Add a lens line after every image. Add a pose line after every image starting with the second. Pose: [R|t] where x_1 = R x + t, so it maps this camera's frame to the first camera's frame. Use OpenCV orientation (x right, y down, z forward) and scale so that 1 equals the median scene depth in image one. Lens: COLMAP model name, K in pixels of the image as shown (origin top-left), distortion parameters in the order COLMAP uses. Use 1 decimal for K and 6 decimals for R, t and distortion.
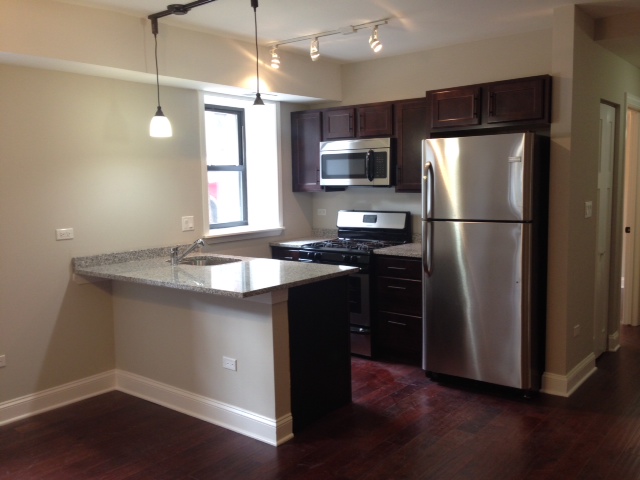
lens RADIAL K [[598.3, 0, 320.0], [0, 598.3, 240.0], [0, 0, 1]] dist [0.004253, 0.001060]
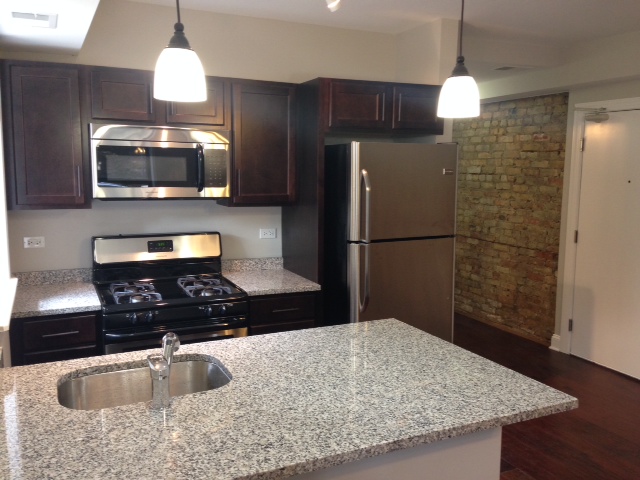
lens RADIAL K [[598.3, 0, 320.0], [0, 598.3, 240.0], [0, 0, 1]] dist [0.004253, 0.001060]
pose [[0.440171, -0.090259, 0.893366, -0.463673], [0.075587, 0.995128, 0.063298, -0.075878], [-0.894727, 0.039665, 0.444849, 0.576568]]
